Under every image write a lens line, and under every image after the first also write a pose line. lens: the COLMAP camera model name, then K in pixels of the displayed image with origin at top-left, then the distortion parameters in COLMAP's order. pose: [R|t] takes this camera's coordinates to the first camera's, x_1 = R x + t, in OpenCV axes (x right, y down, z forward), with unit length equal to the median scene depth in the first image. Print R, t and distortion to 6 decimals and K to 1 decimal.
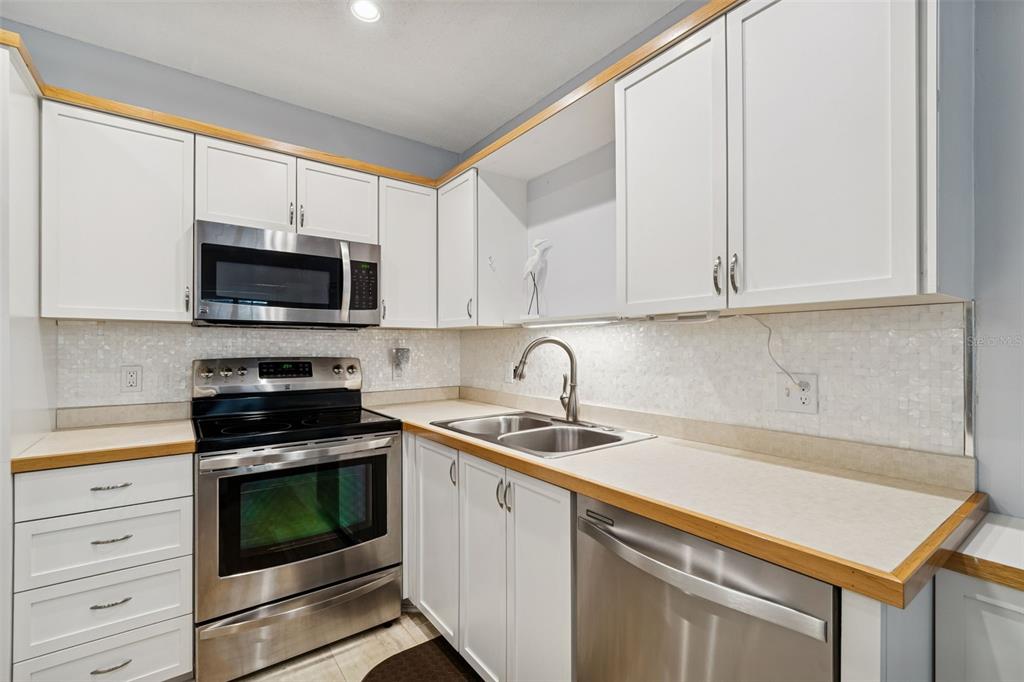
lens RADIAL K [[461.7, 0, 521.6], [0, 461.7, 344.1], [0, 0, 1]] dist [-0.000211, -0.000154]
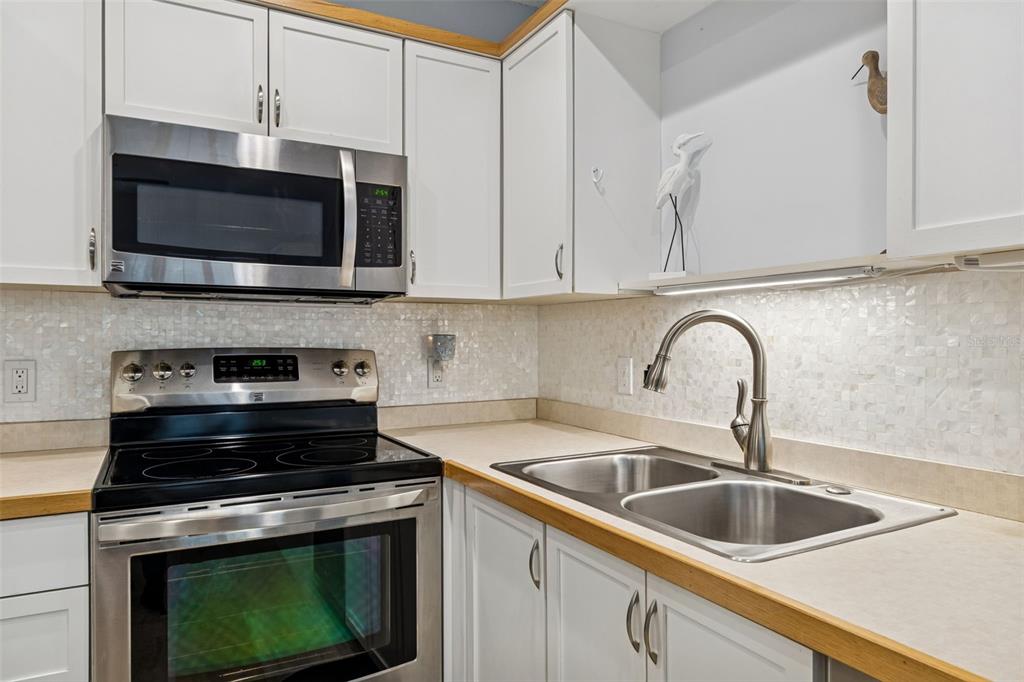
lens RADIAL K [[654.4, 0, 511.0], [0, 654.4, 339.3], [0, 0, 1]] dist [-0.019368, -0.001296]
pose [[0.987875, 0.000446, -0.155251, -0.052073], [0.000692, 0.999973, 0.007278, 0.012453], [0.155250, -0.007297, 0.987848, 0.225186]]
